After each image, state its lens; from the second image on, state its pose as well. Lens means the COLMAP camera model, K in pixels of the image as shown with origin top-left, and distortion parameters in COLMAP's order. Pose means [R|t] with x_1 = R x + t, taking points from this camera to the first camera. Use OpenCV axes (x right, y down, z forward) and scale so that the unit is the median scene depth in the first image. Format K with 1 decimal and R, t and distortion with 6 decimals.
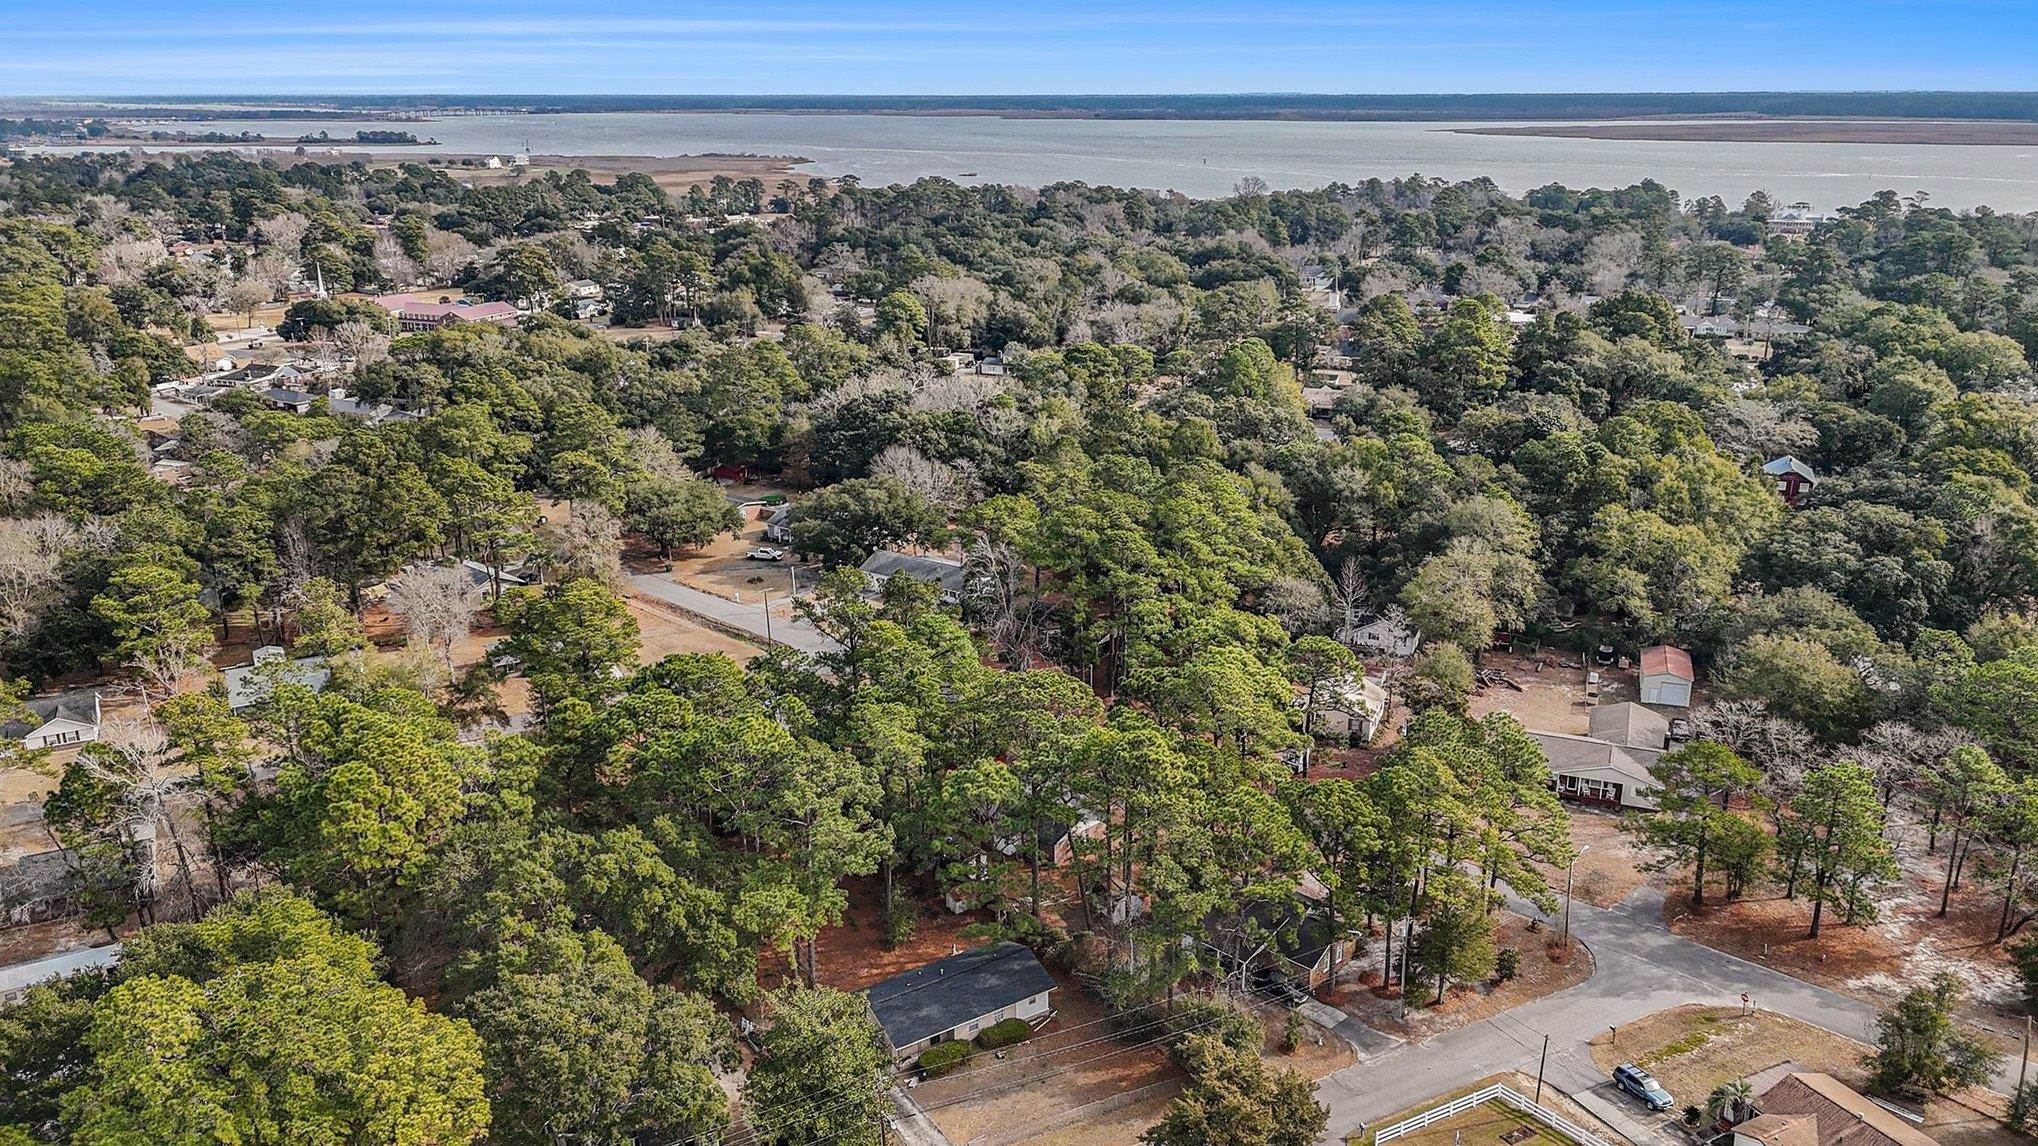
lens RADIAL K [[1503.0, 0, 1019.0], [0, 1503.0, 573.0], [0, 0, 1]] dist [0.120853, -0.120311]
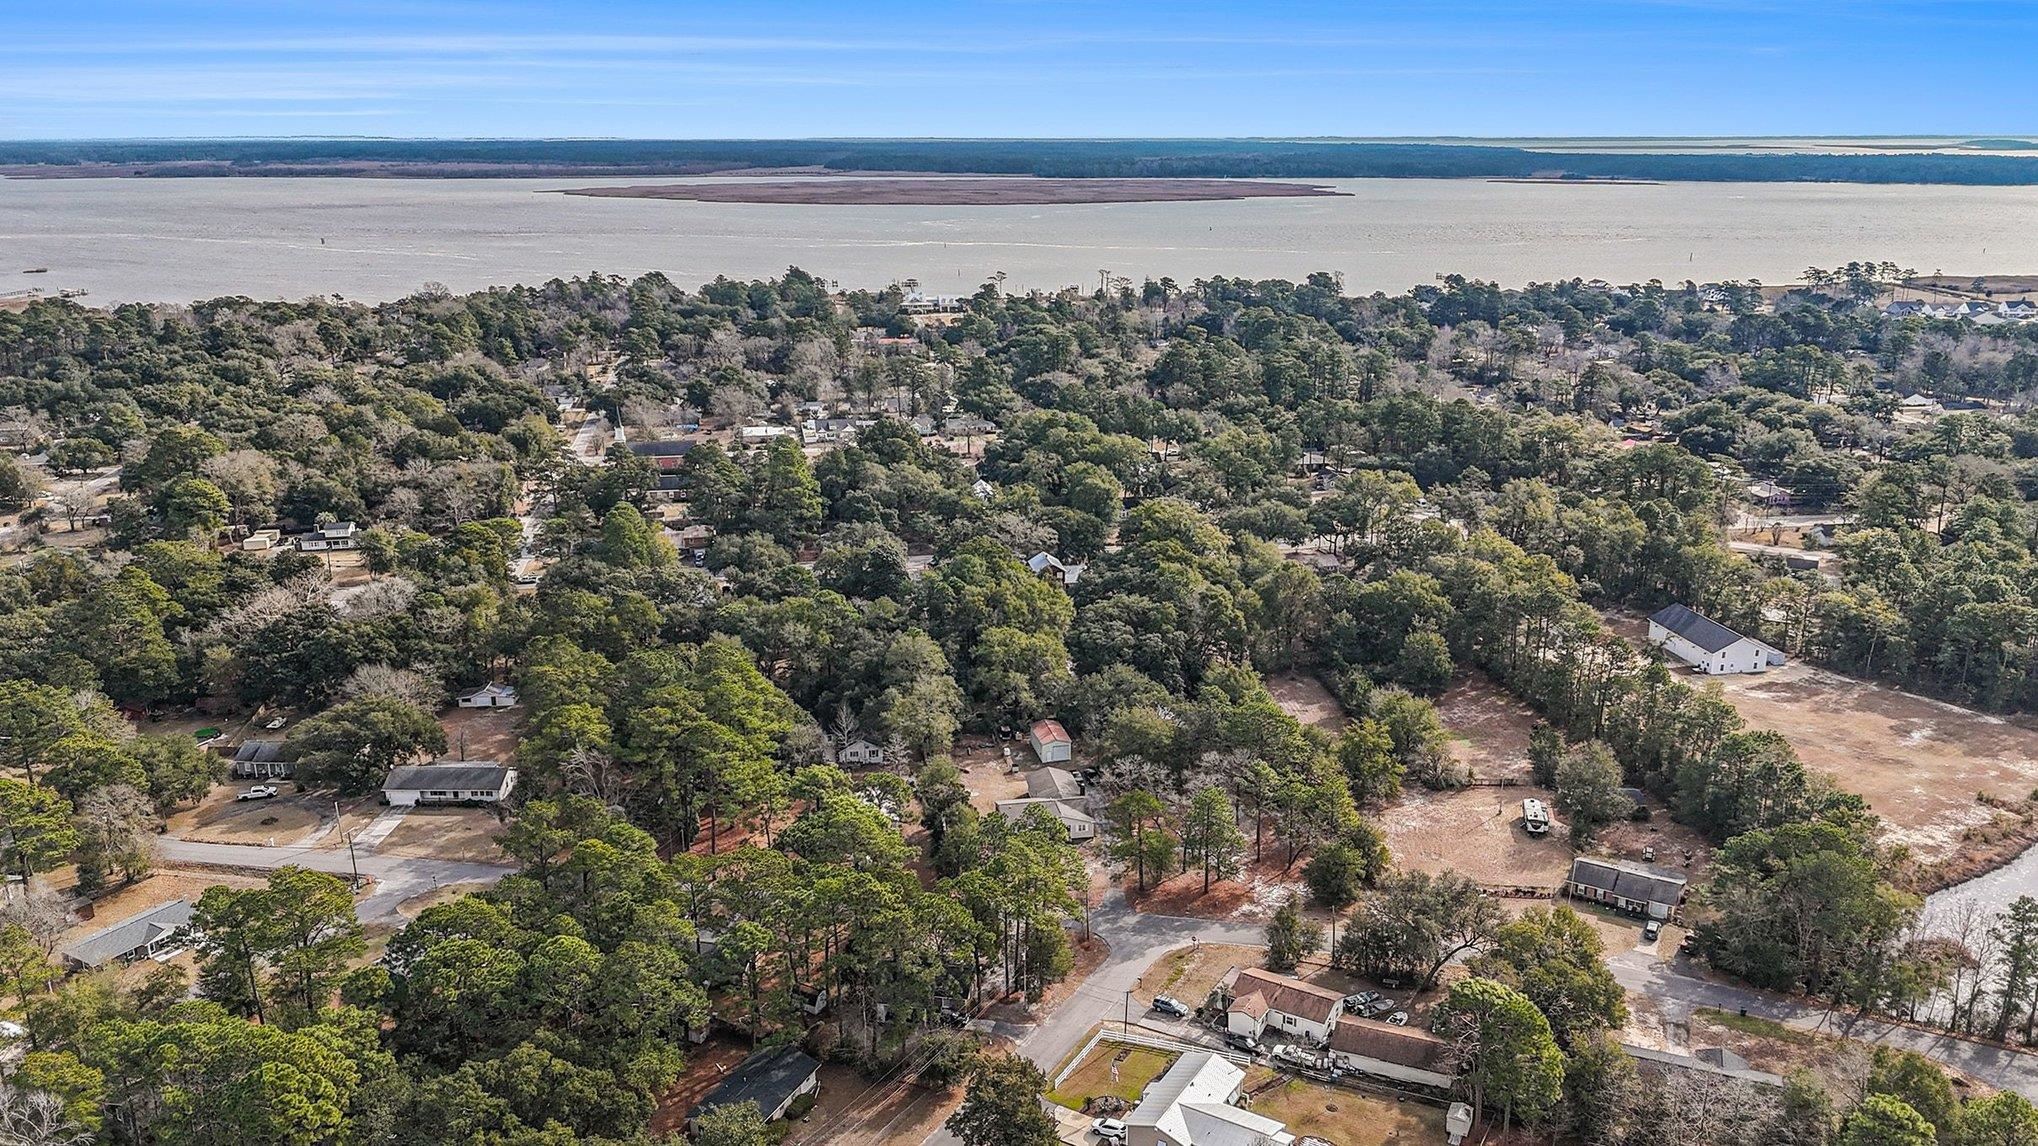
lens RADIAL K [[1503.0, 0, 1019.0], [0, 1503.0, 573.0], [0, 0, 1]] dist [0.120853, -0.120311]
pose [[0.853646, -0.148537, 0.499226, -0.288463], [0.167604, 0.985832, 0.006726, -0.102411], [-0.493151, 0.077930, 0.866446, -0.237790]]
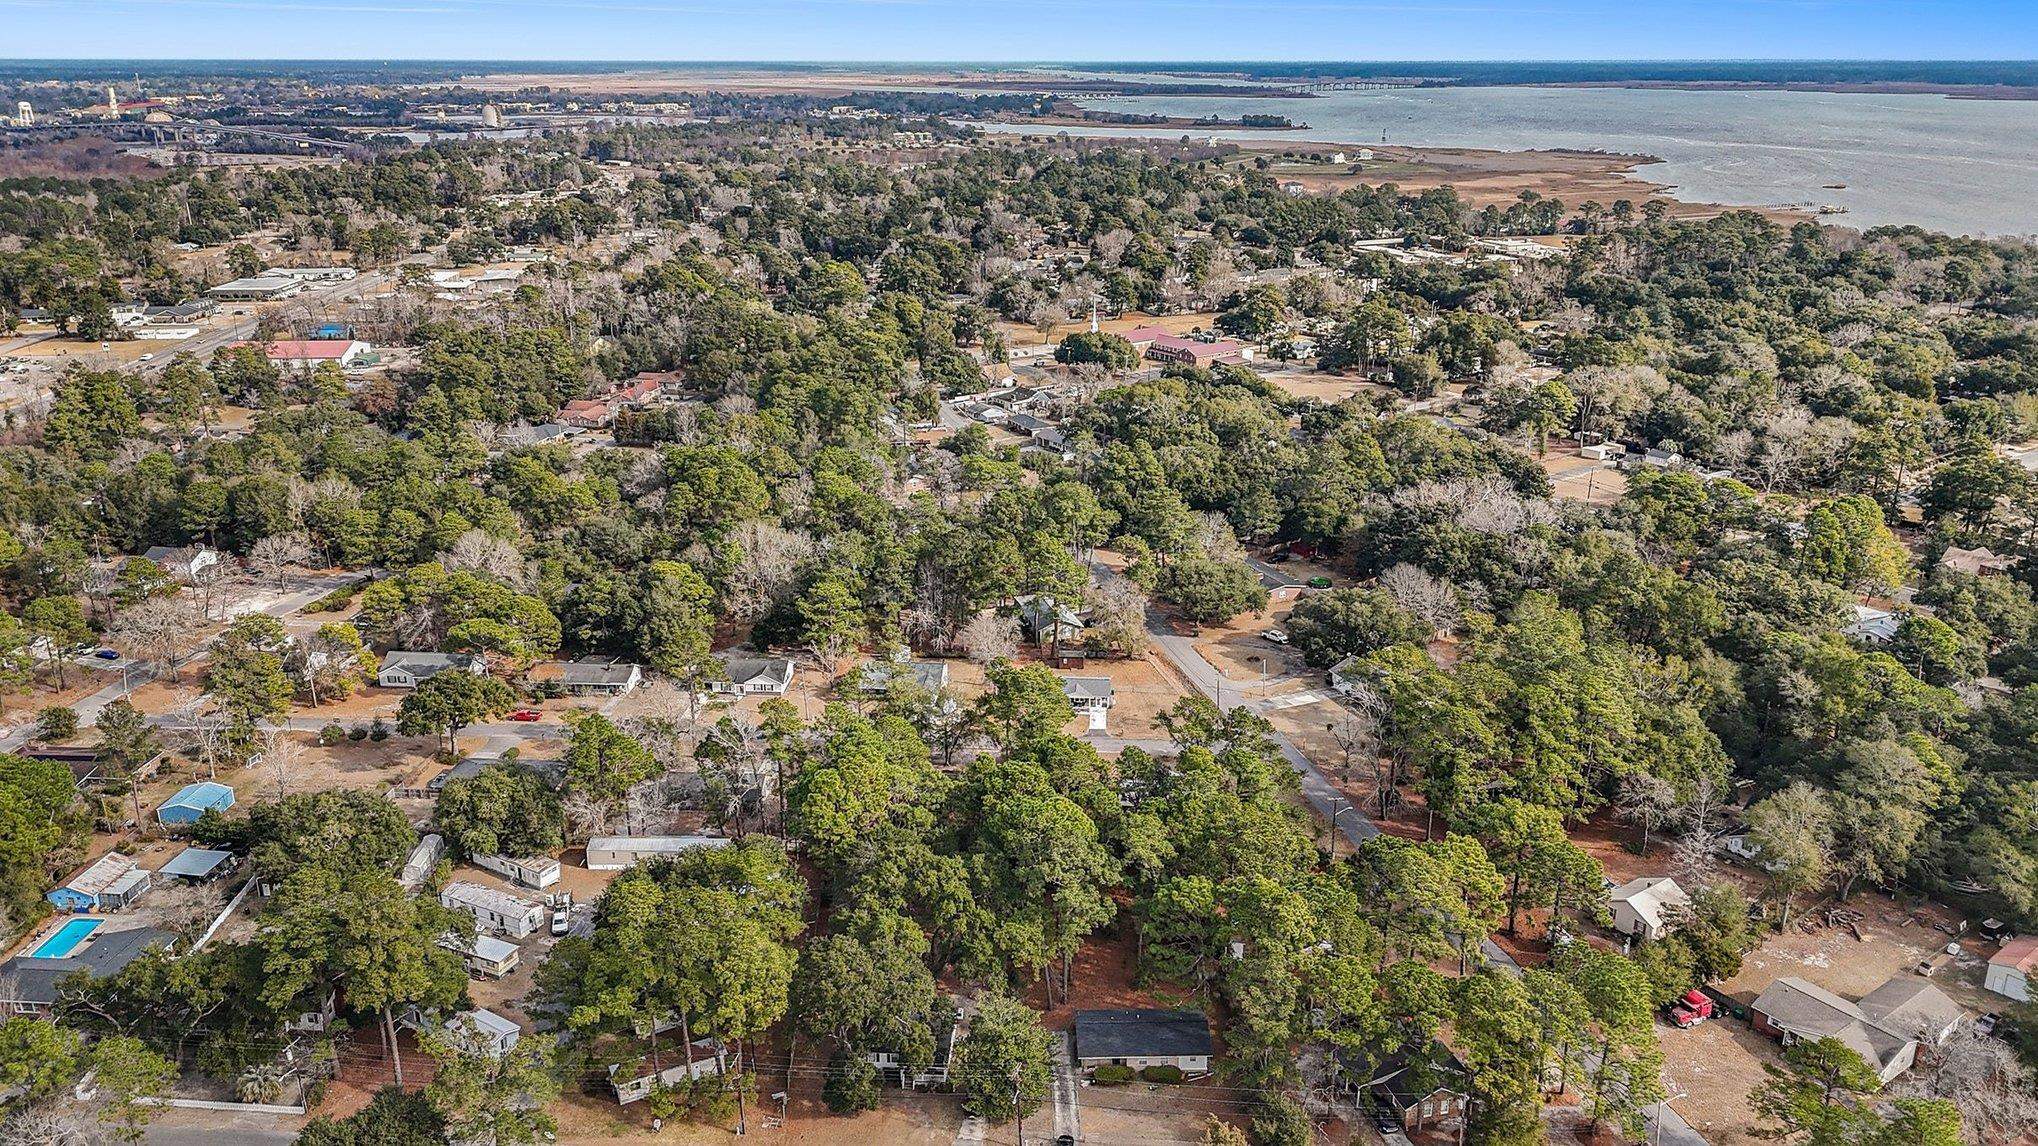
lens RADIAL K [[1503.0, 0, 1019.0], [0, 1503.0, 573.0], [0, 0, 1]] dist [0.120853, -0.120311]
pose [[0.853345, 0.171984, -0.492163, 0.290617], [-0.161081, 0.984809, 0.064844, -0.130397], [0.495839, 0.023943, 0.868084, -0.170806]]
